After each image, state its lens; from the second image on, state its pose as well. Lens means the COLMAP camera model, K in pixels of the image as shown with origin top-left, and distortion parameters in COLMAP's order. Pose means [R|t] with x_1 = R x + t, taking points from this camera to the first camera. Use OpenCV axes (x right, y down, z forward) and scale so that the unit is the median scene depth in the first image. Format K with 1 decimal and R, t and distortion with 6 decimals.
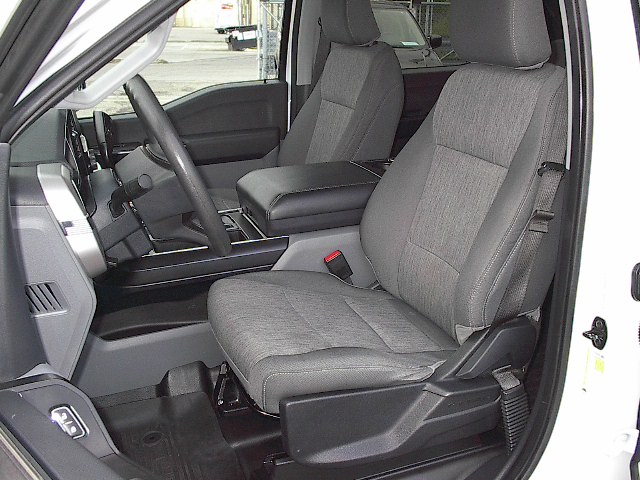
lens RADIAL K [[708.5, 0, 322.4], [0, 708.5, 239.7], [0, 0, 1]] dist [-0.119582, 0.039444]
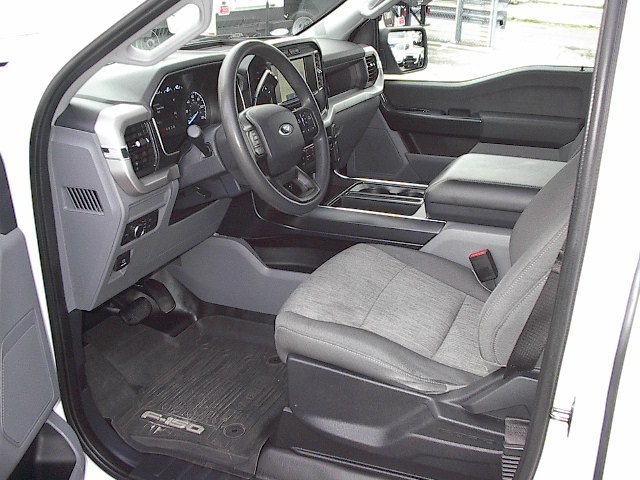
lens RADIAL K [[708.5, 0, 322.4], [0, 708.5, 239.7], [0, 0, 1]] dist [-0.119582, 0.039444]
pose [[0.721360, 0.257959, -0.642726, 0.578565], [-0.229631, 0.964633, 0.129432, -0.085969], [0.653383, 0.054222, 0.755083, 0.184736]]
